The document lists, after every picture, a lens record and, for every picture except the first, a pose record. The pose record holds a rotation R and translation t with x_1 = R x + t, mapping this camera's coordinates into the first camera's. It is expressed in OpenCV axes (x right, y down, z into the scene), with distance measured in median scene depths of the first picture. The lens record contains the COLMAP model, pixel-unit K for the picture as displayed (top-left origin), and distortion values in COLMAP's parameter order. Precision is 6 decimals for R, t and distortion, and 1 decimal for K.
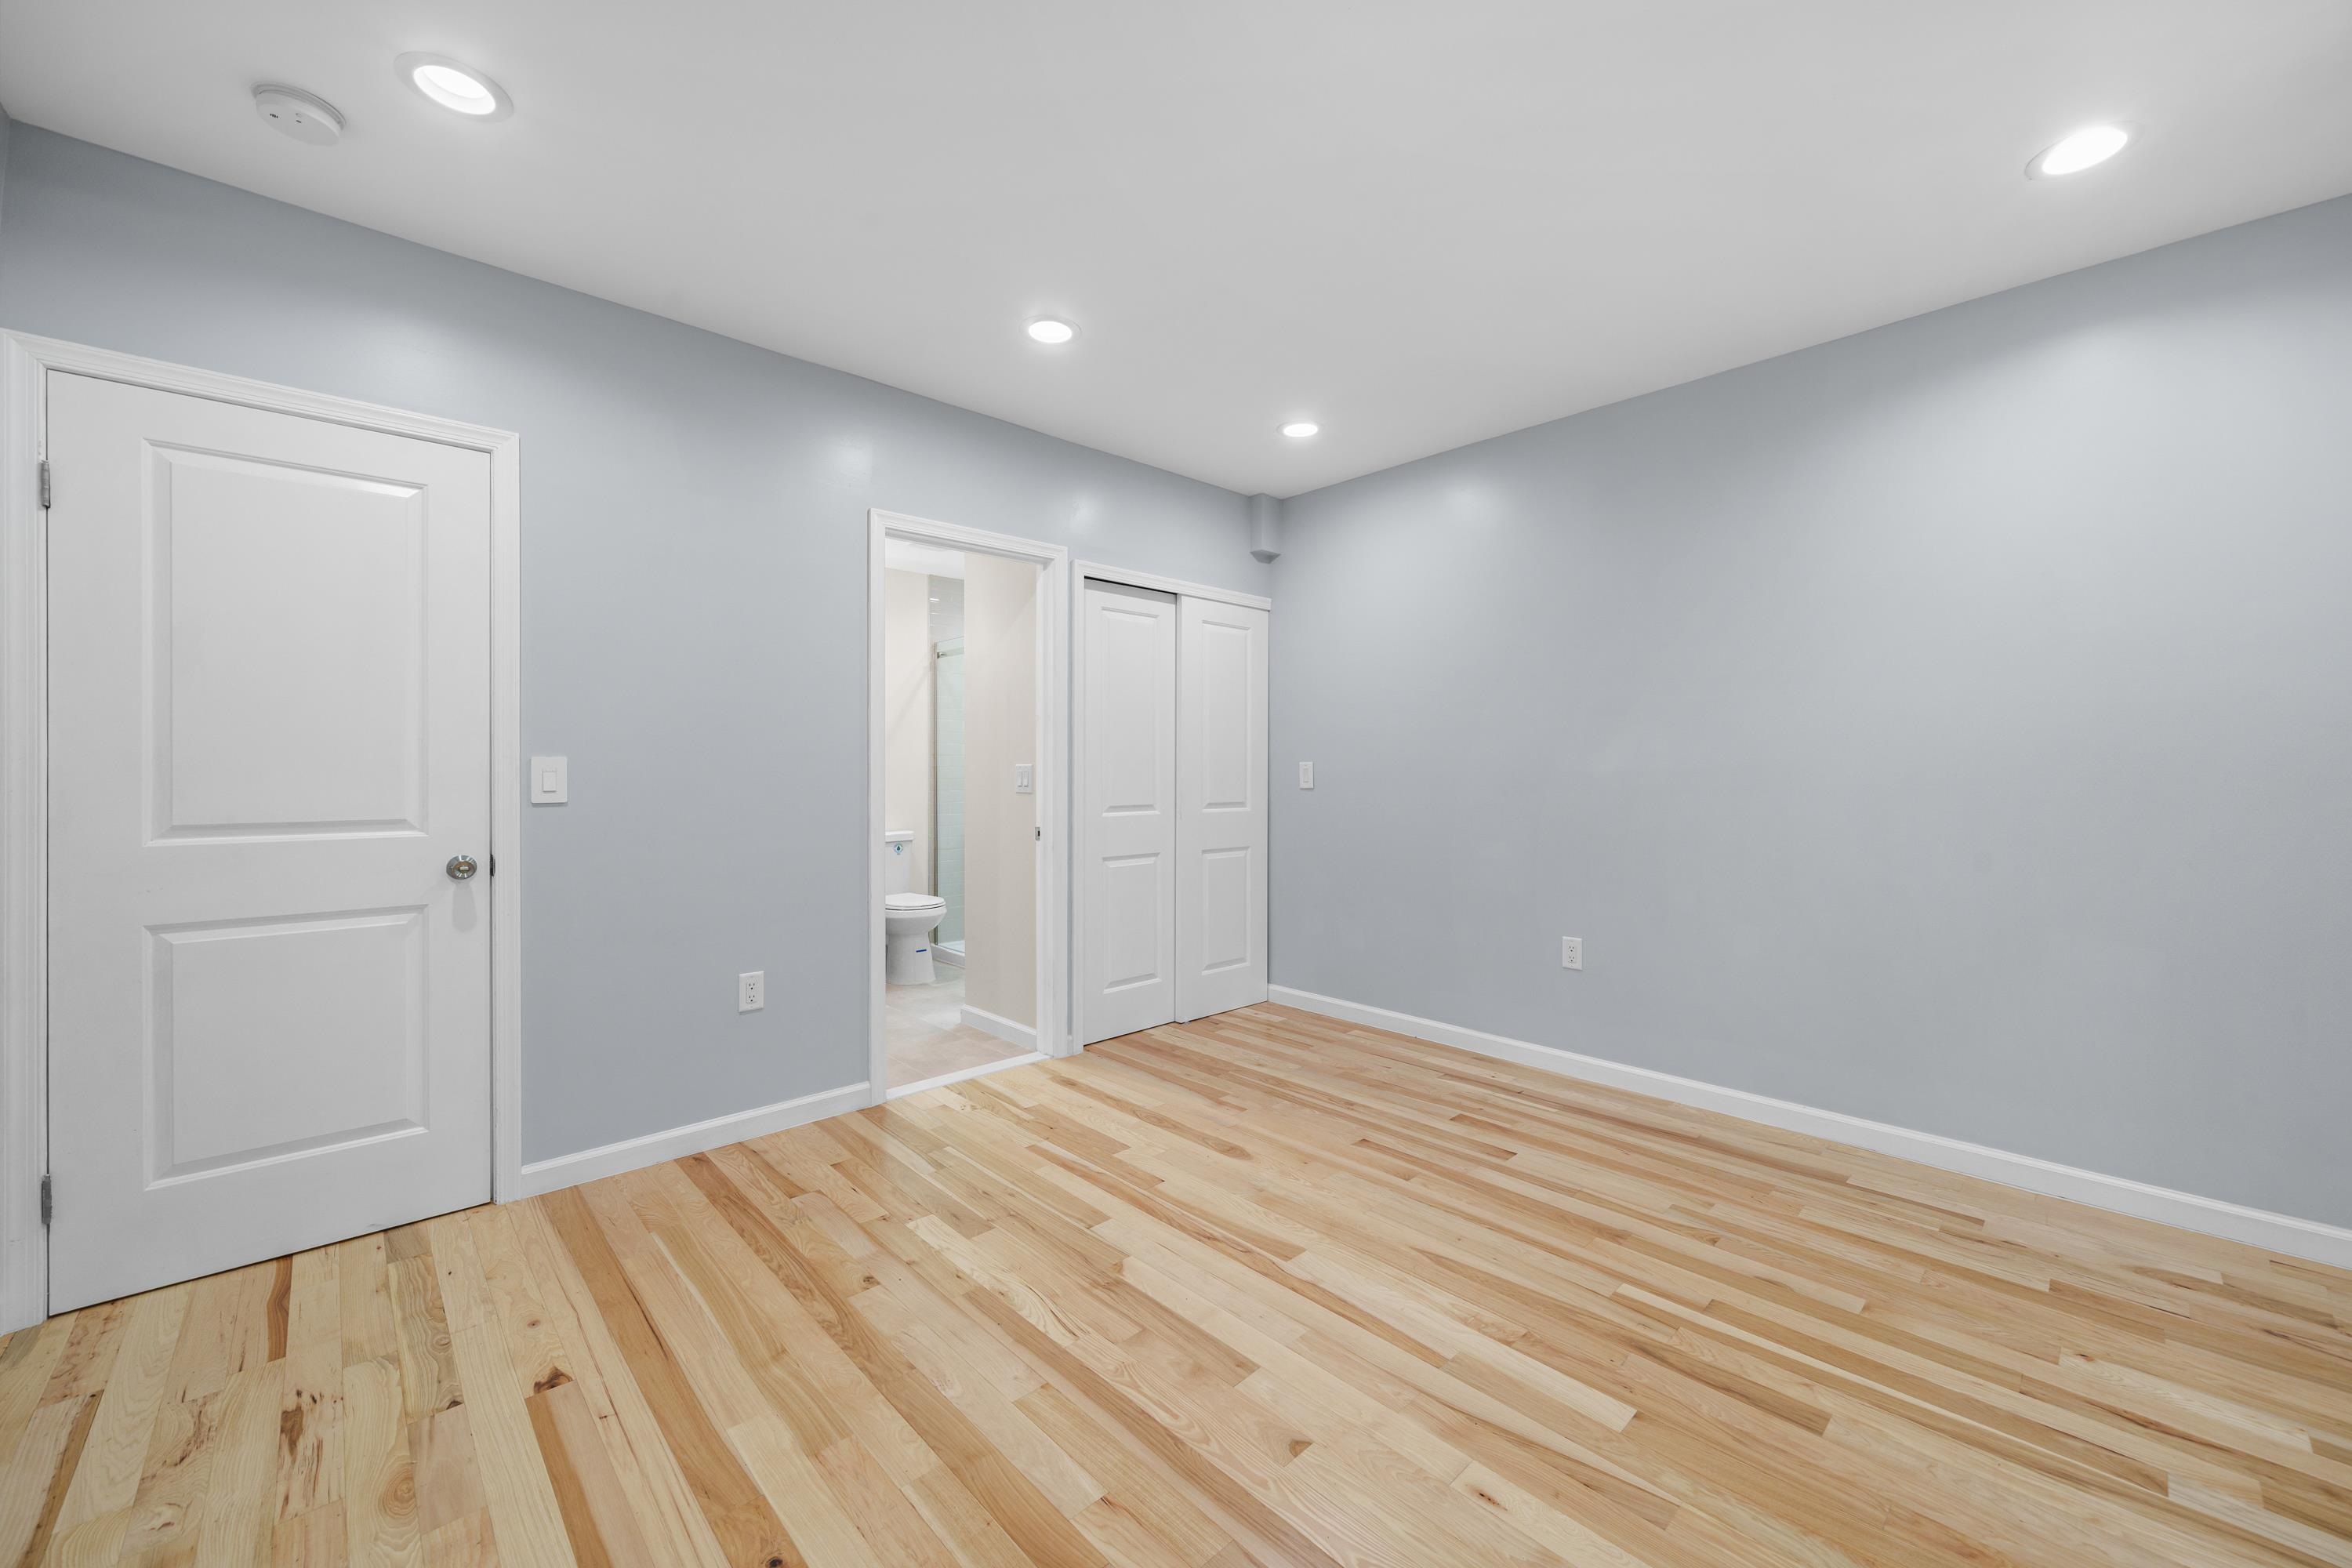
lens RADIAL K [[909.3, 0, 1178.6], [0, 909.3, 774.9], [0, 0, 1]] dist [-0.003248, -0.000107]
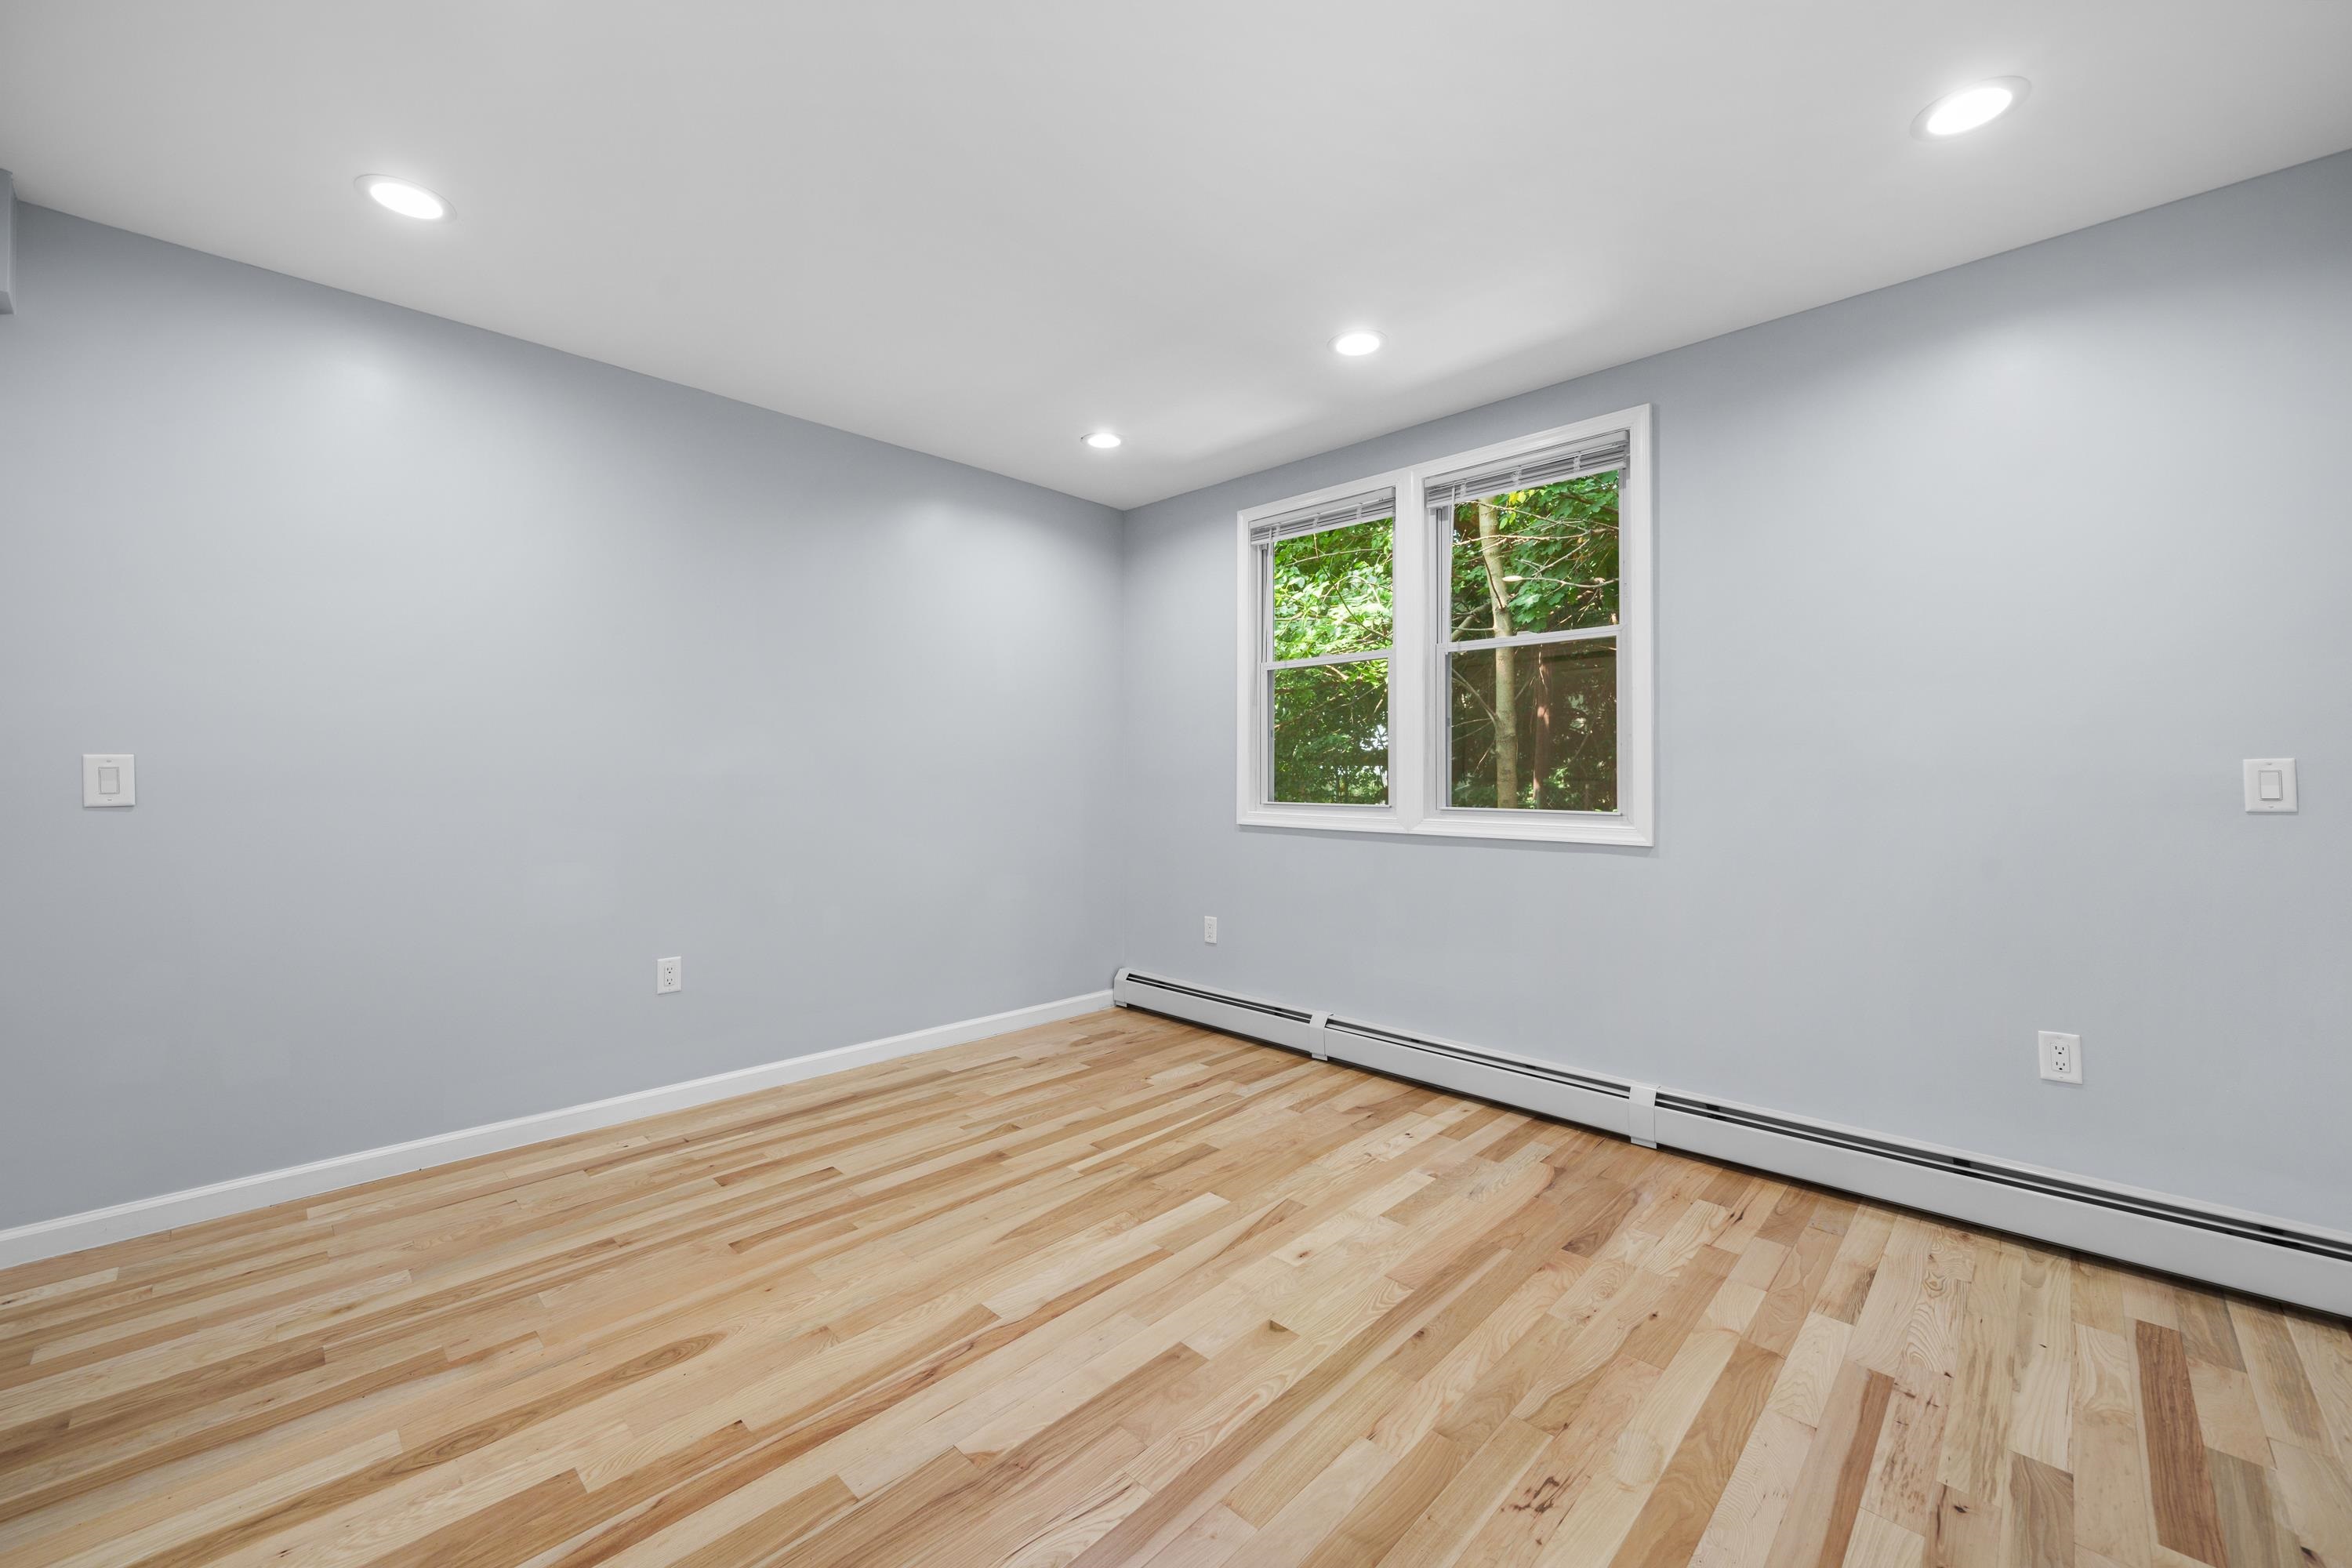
lens RADIAL K [[909.3, 0, 1184.8], [0, 909.3, 782.5], [0, 0, 1]] dist [-0.003248, -0.000107]
pose [[-0.046863, -0.009109, 0.998860, -0.693961], [0.002295, 0.999955, 0.009227, -0.000733], [-0.998899, 0.002725, -0.046840, 0.763314]]
